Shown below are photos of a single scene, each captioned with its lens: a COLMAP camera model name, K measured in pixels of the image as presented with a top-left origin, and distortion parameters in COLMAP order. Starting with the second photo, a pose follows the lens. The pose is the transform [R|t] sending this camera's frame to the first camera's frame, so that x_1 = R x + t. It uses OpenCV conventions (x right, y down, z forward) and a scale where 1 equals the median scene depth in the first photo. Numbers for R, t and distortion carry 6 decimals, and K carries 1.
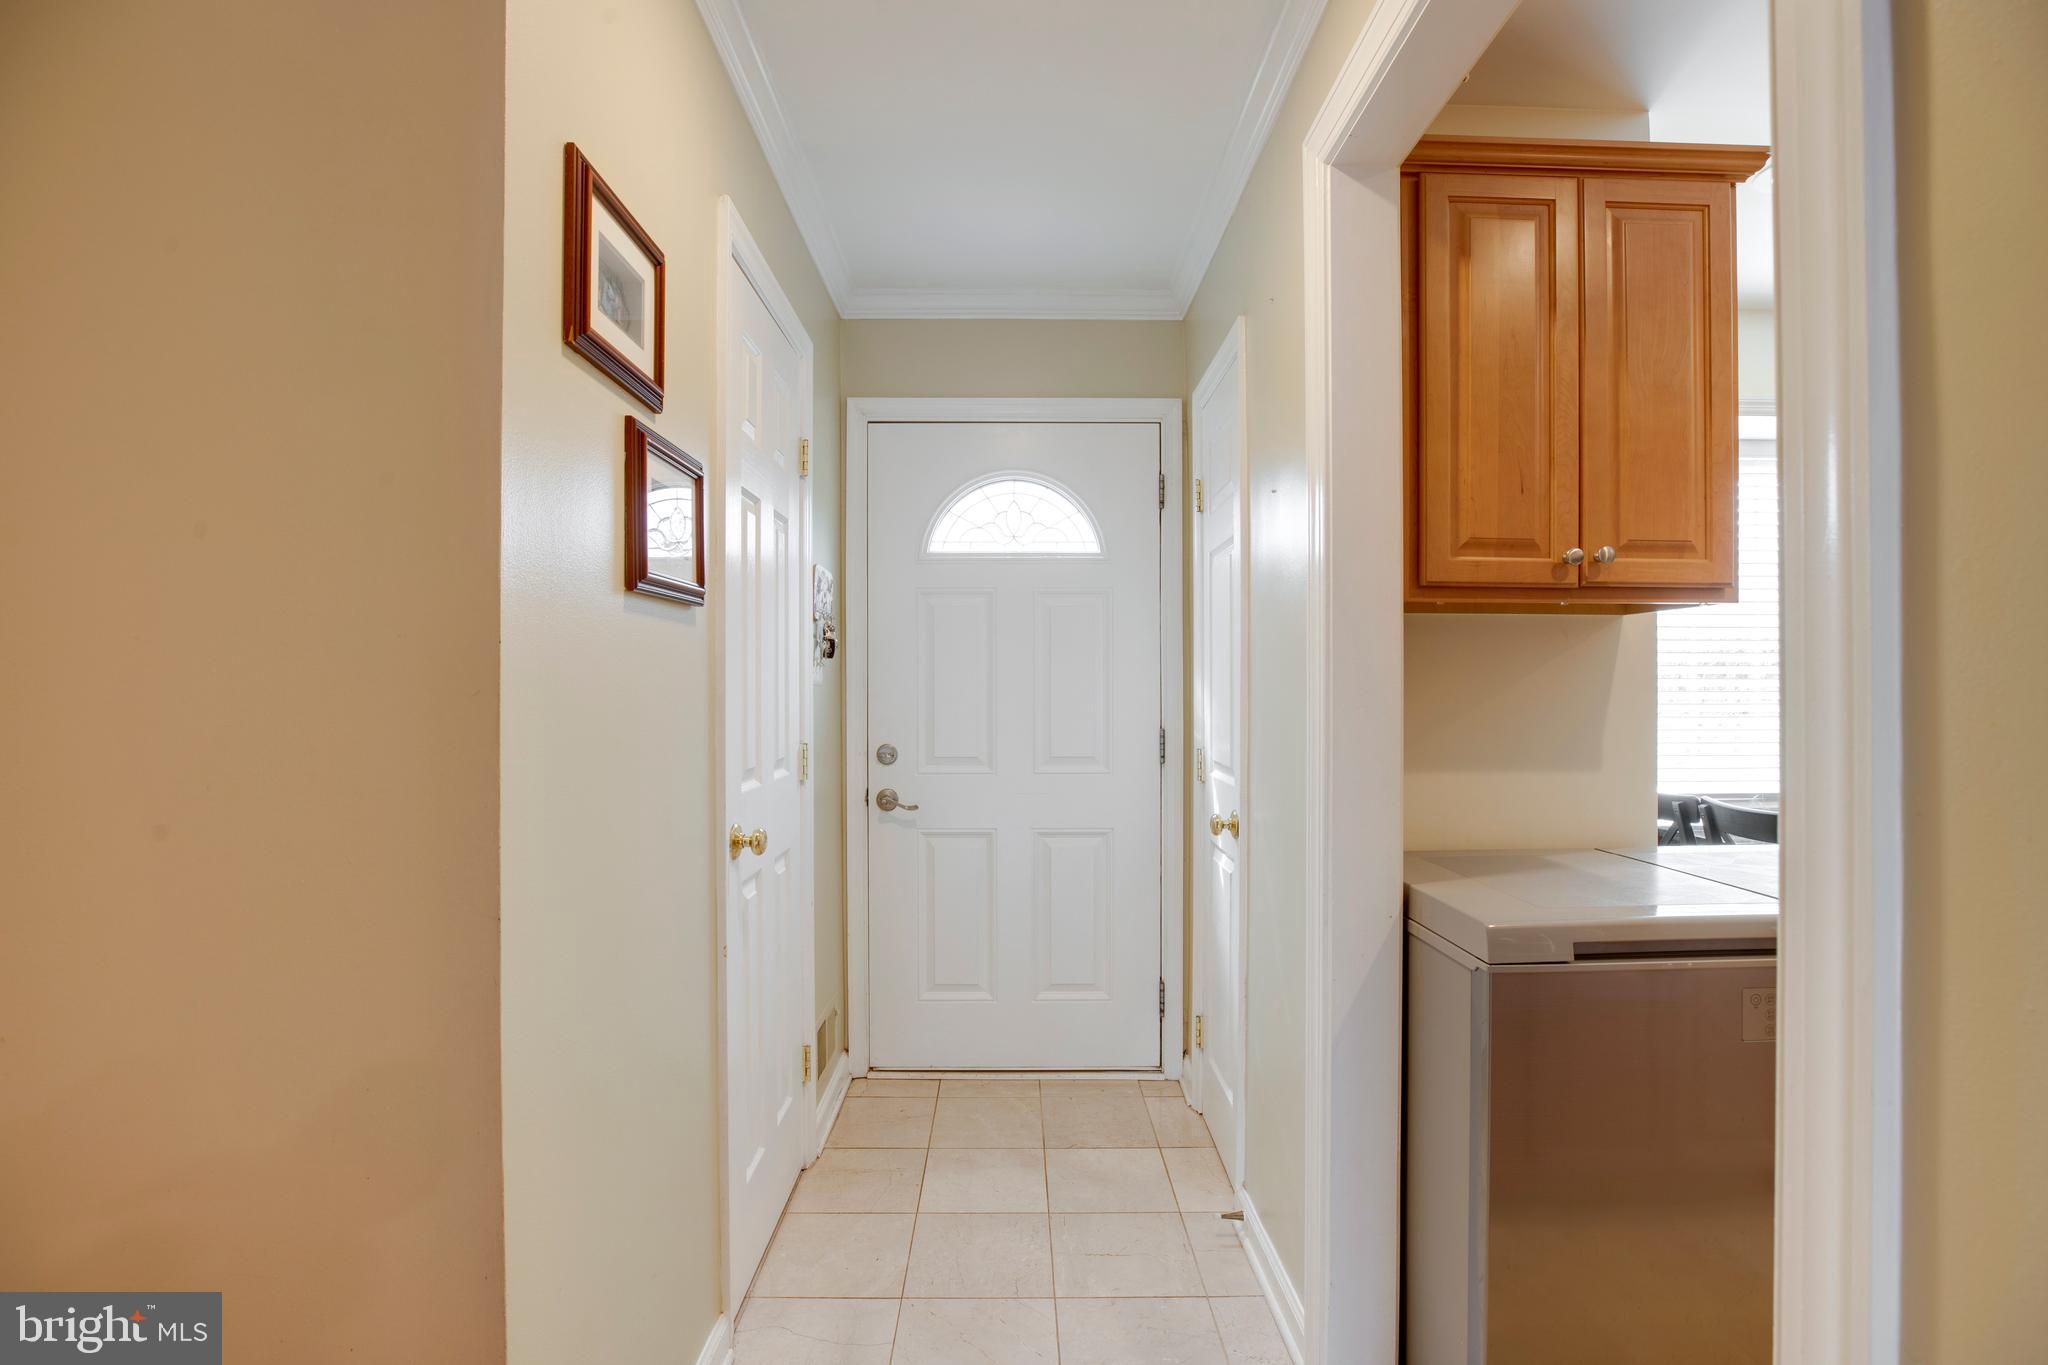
lens RADIAL K [[944.4, 0, 1027.0], [0, 944.4, 686.5], [0, 0, 1]] dist [-0.039894, 0.007433]
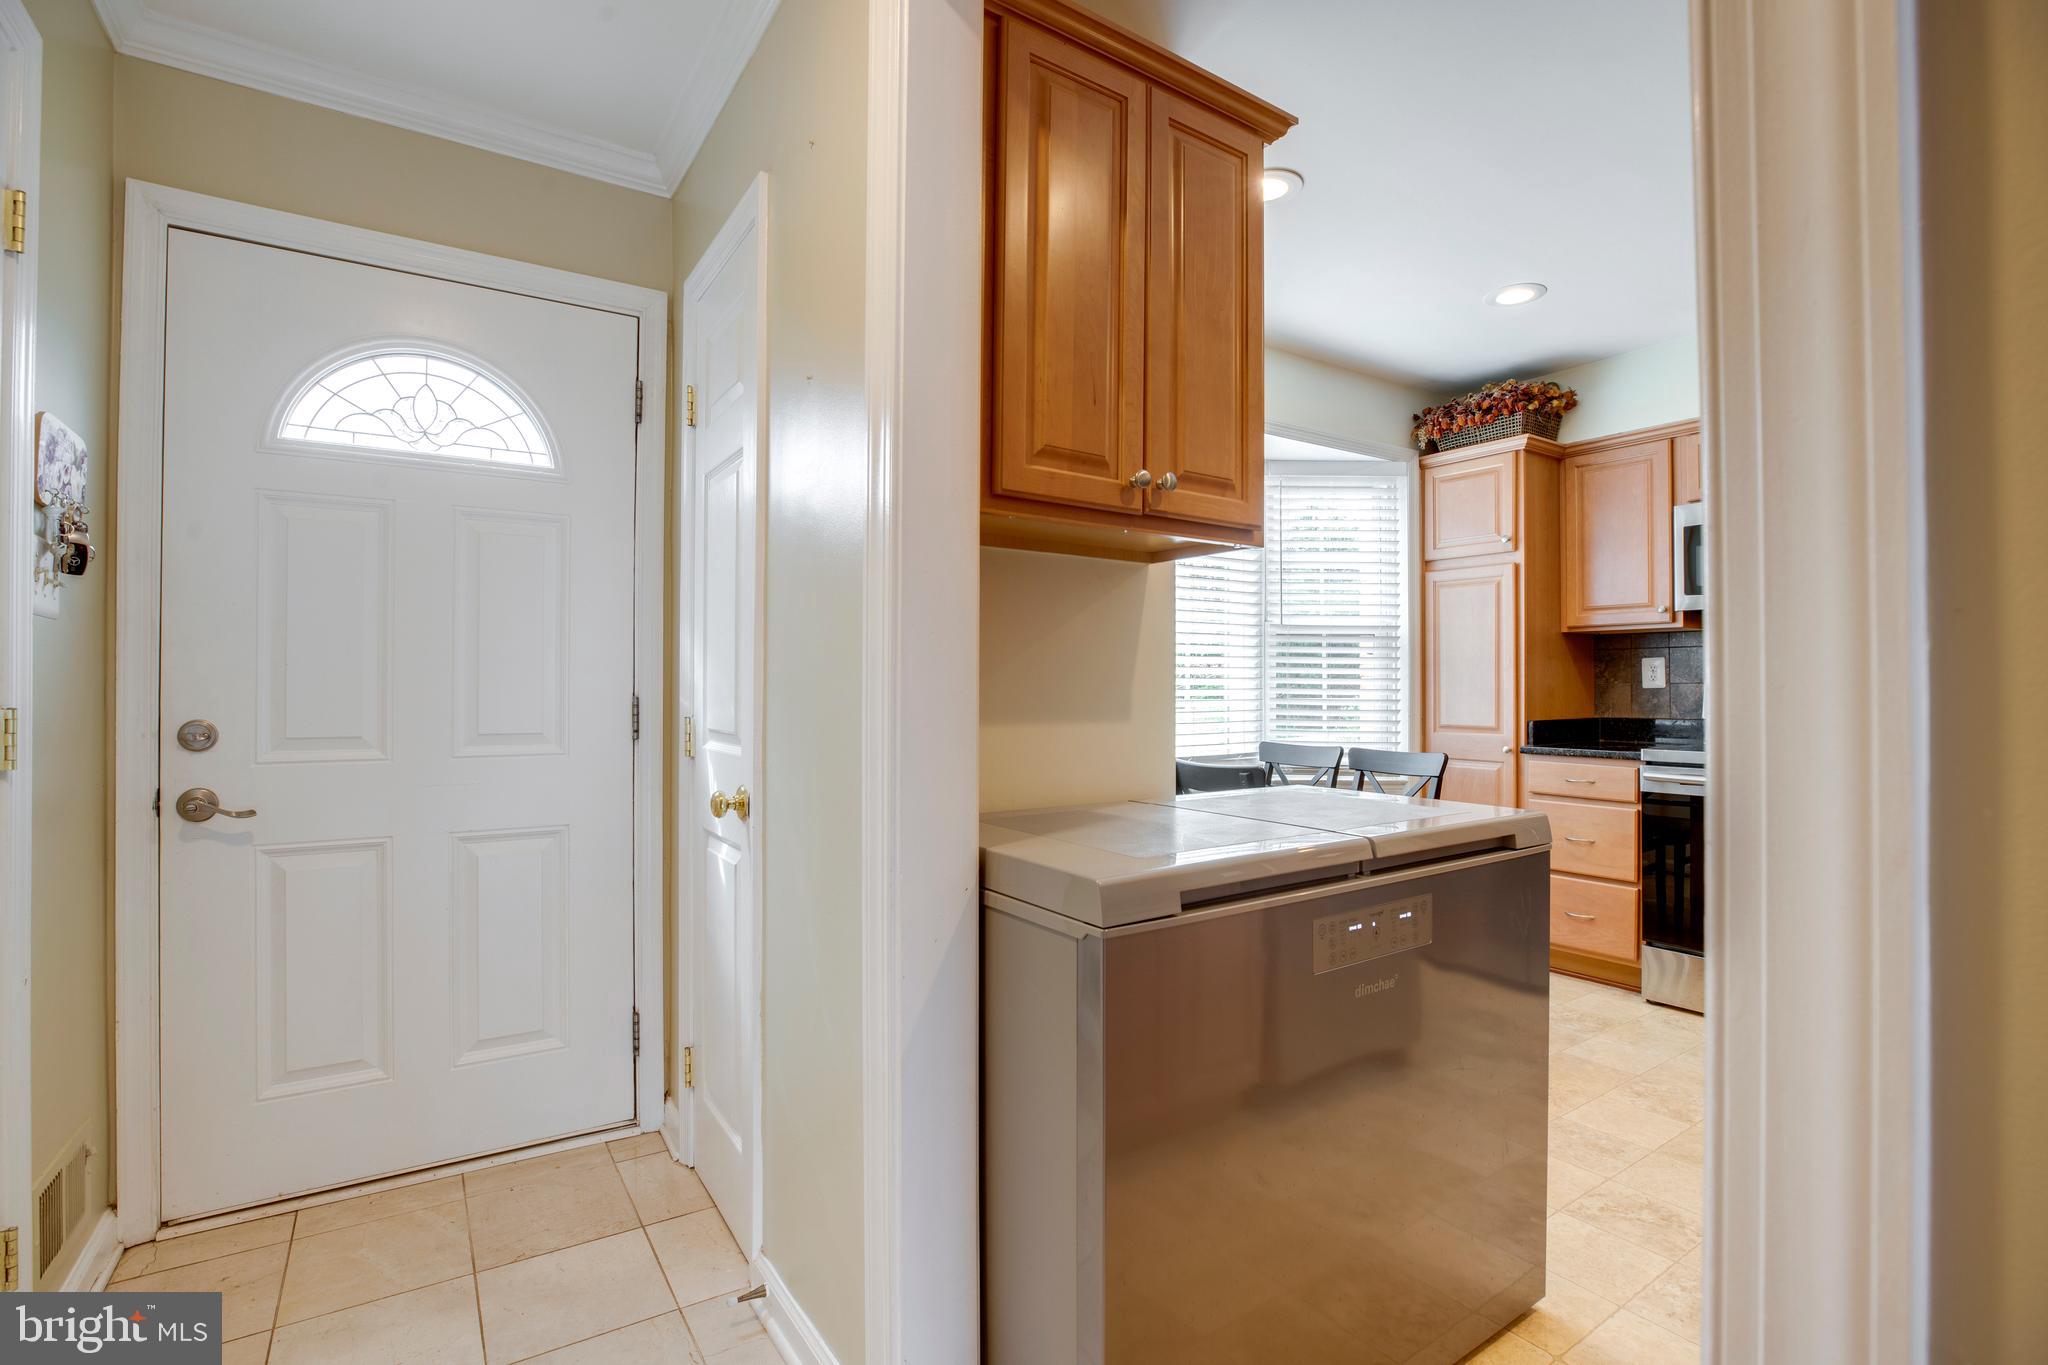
lens RADIAL K [[947.1, 0, 1028.7], [0, 947.1, 677.3], [0, 0, 1]] dist [-0.048333, 0.014645]
pose [[0.840518, 0.008014, 0.541724, -0.010418], [-0.001695, 0.999925, -0.012161, 0.045072], [-0.541781, 0.009303, 0.840468, 0.175455]]
